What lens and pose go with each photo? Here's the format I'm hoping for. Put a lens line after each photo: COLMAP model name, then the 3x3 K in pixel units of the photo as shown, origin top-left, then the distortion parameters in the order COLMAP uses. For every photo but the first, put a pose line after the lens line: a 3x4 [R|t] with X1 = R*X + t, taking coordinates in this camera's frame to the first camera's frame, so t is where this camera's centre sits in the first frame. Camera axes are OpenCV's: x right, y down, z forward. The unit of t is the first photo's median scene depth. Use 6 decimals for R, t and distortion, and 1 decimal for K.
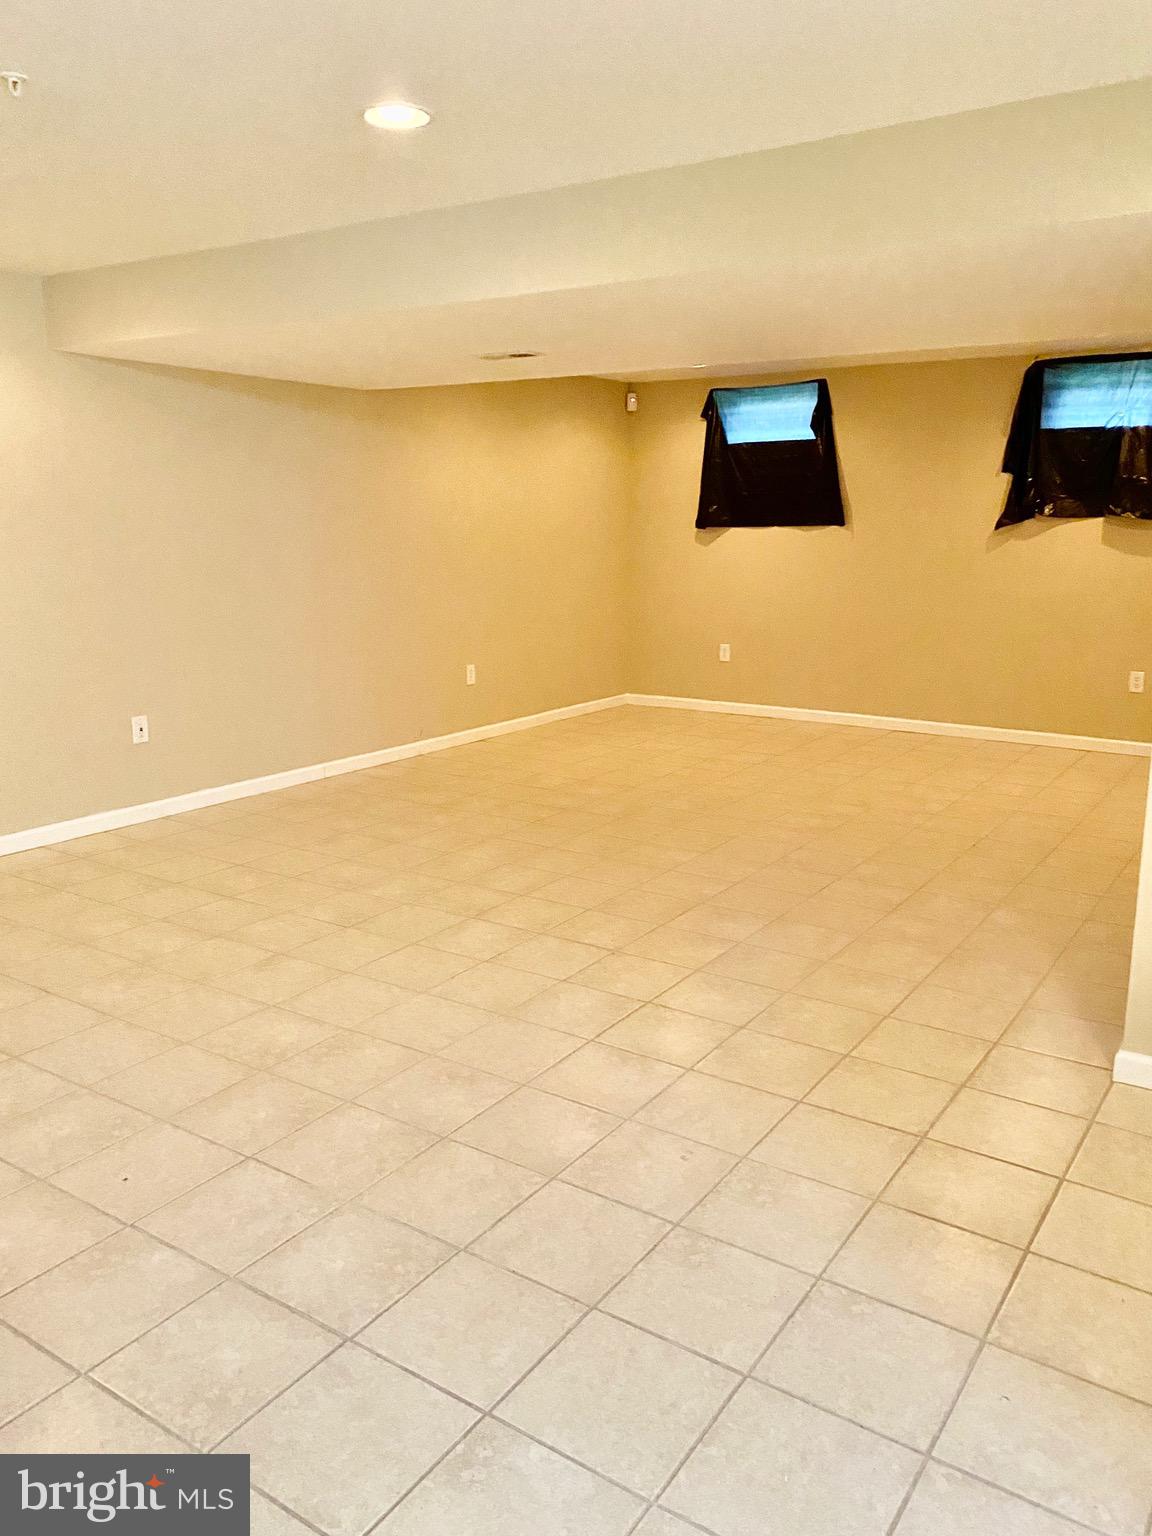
lens RADIAL K [[1177.3, 0, 574.5], [0, 1177.3, 769.8], [0, 0, 1]] dist [0.007922, -0.015849]
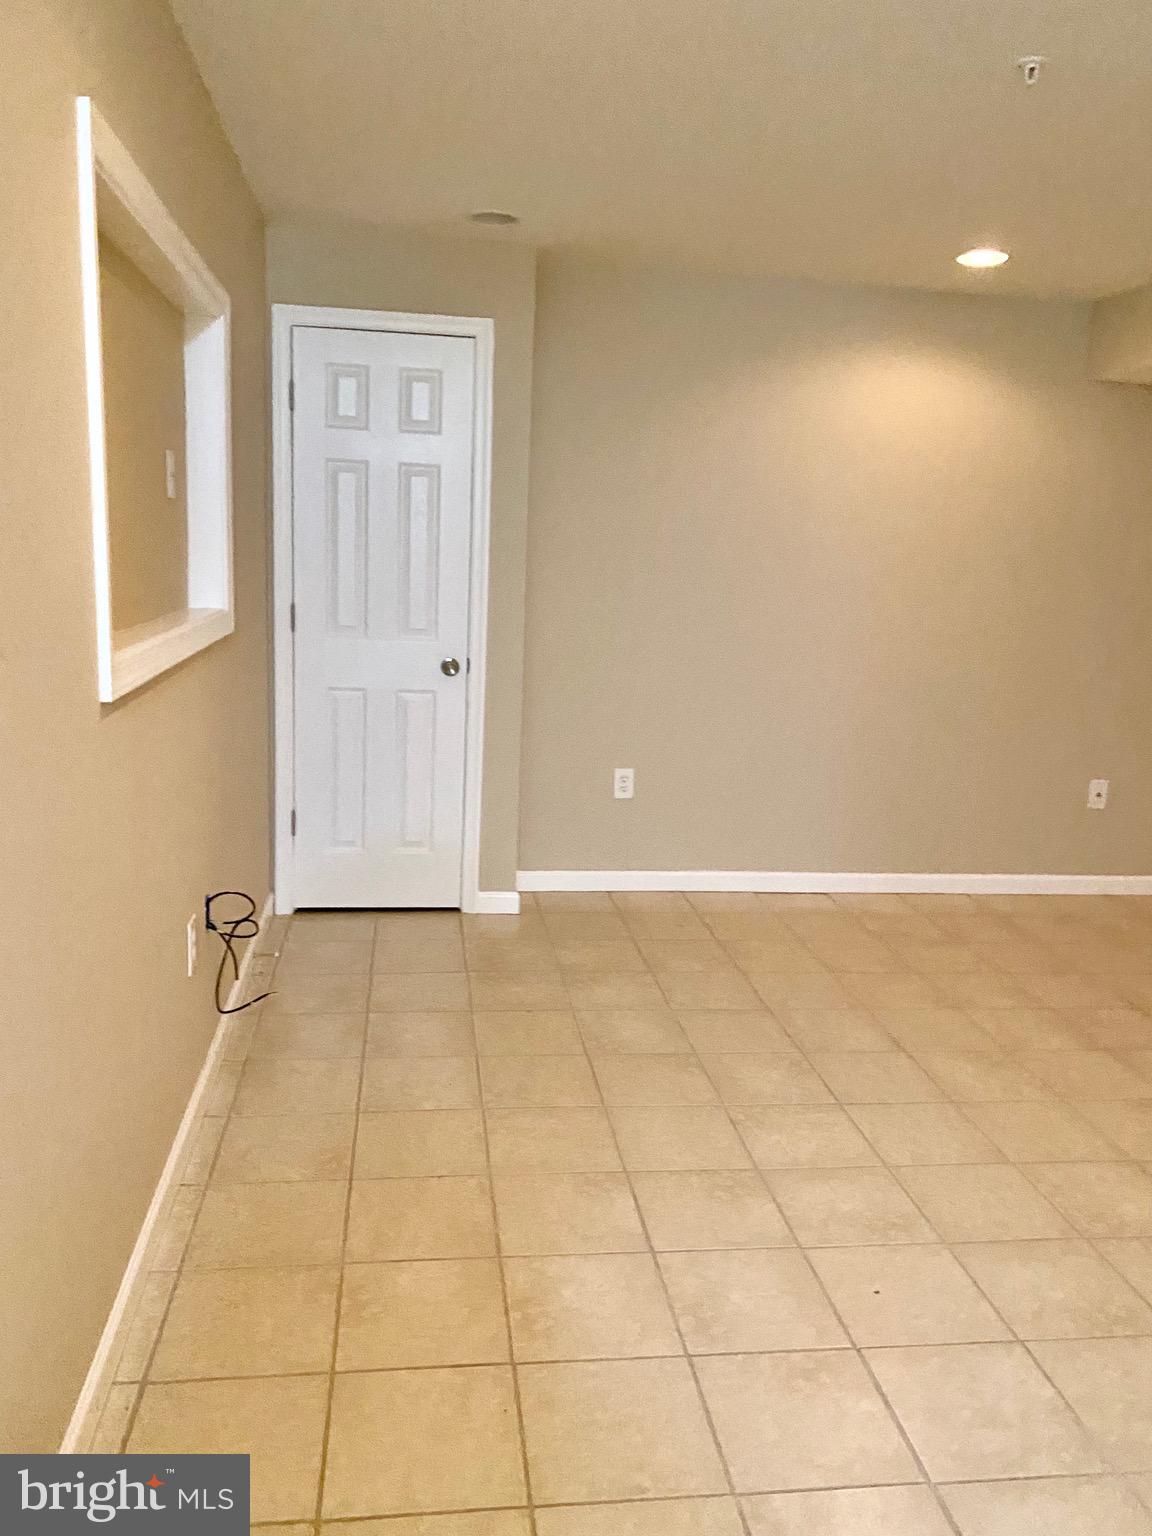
lens RADIAL K [[1177.3, 0, 574.8], [0, 1177.3, 761.5], [0, 0, 1]] dist [0.007922, -0.015849]
pose [[0.655422, 0.158659, -0.738410, 0.048861], [-0.197528, 0.979666, 0.035168, -0.020957], [0.728975, 0.122807, 0.673434, 0.190494]]
